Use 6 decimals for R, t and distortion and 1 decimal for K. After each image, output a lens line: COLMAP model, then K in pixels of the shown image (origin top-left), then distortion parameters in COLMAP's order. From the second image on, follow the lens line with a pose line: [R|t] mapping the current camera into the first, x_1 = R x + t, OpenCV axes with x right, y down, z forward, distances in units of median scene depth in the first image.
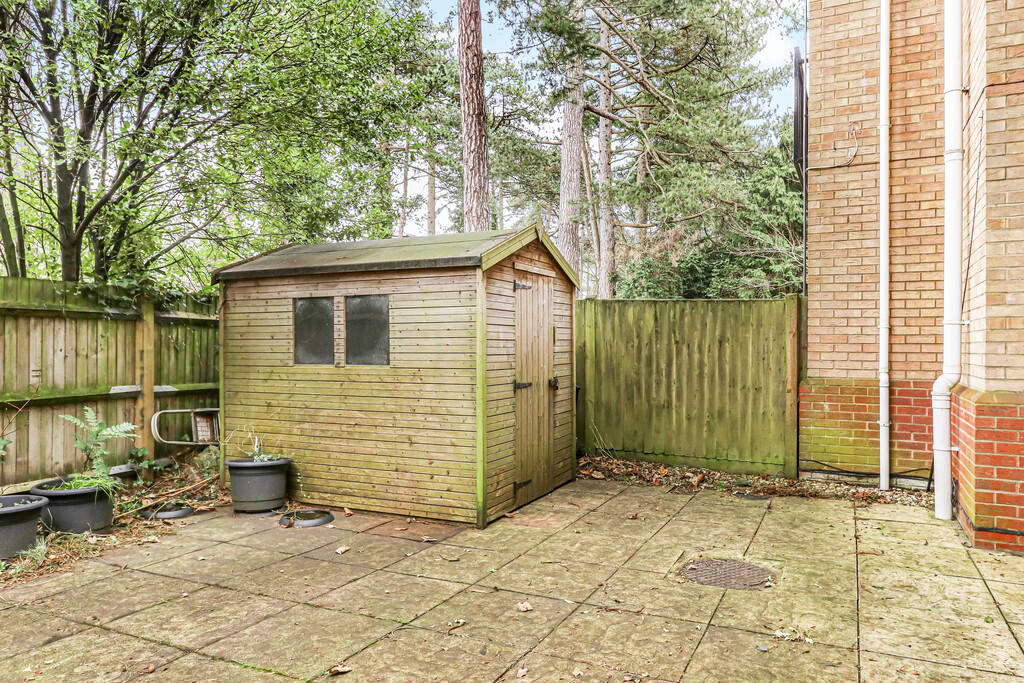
lens RADIAL K [[707.0, 0, 512.3], [0, 707.0, 342.6], [0, 0, 1]] dist [0.003746, 0.004040]
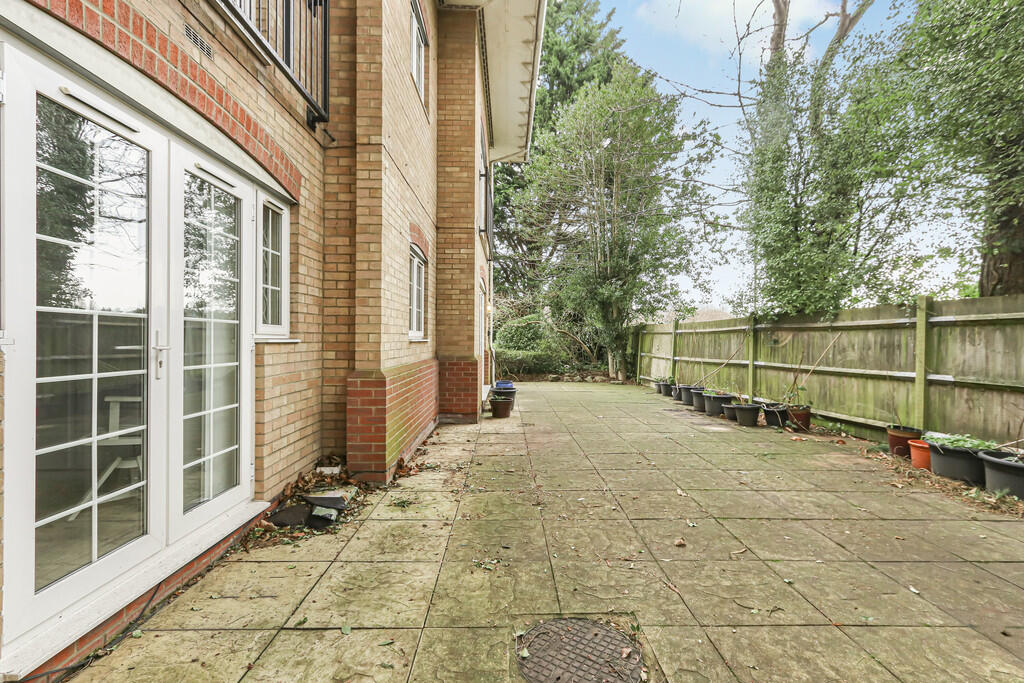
lens RADIAL K [[468.5, 0, 513.7], [0, 468.5, 342.9], [0, 0, 1]] dist [-0.001419, 0.000043]
pose [[-0.892568, -0.009999, -0.450802, 0.170421], [-0.011270, 0.999936, 0.000135, 0.003207], [0.450772, 0.005201, -0.892624, 0.408603]]
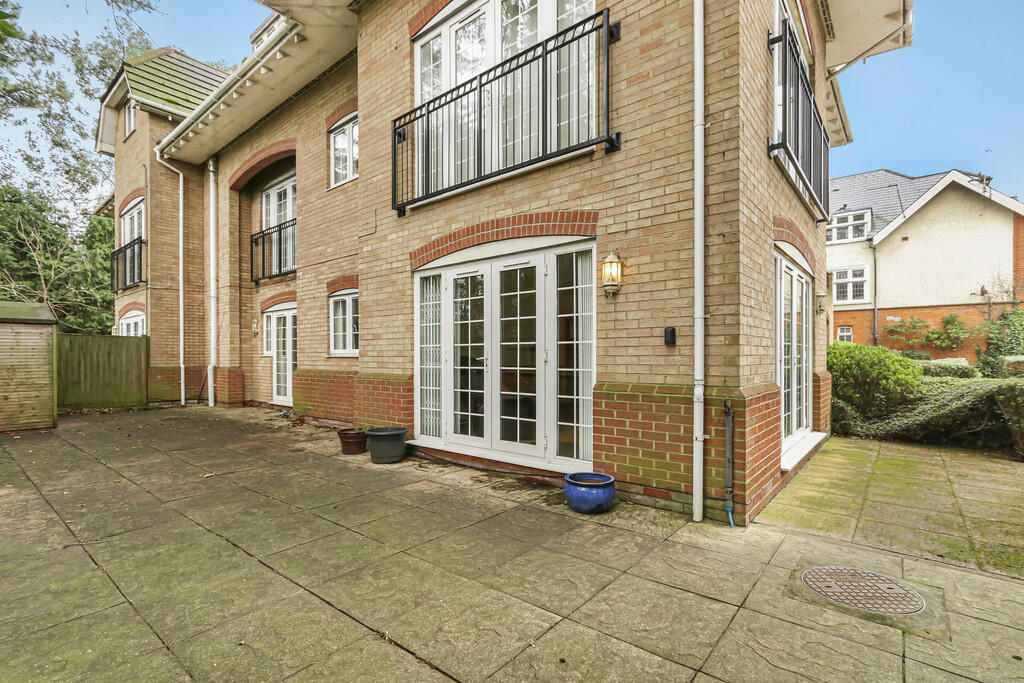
lens RADIAL K [[468.5, 0, 529.6], [0, 468.5, 355.7], [0, 0, 1]] dist [-0.001419, 0.000043]
pose [[0.224872, -0.008084, 0.974355, -1.156080], [0.001974, 0.999967, 0.007841, -0.003136], [-0.974386, 0.000160, 0.224881, -0.916171]]
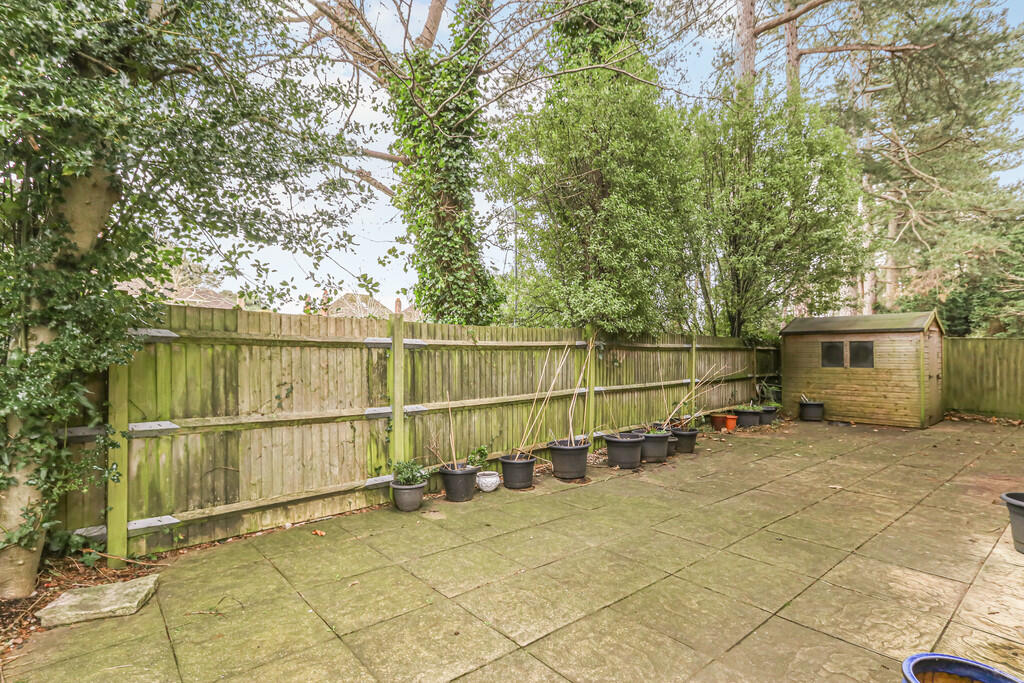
lens RADIAL K [[514.4, 0, 513.9], [0, 514.4, 346.2], [0, 0, 1]] dist [-0.002398, -0.000274]
pose [[0.912258, -0.006116, -0.409571, -0.589023], [0.000762, 0.999912, -0.013233, -0.023349], [0.409616, 0.011760, 0.912182, -1.254990]]
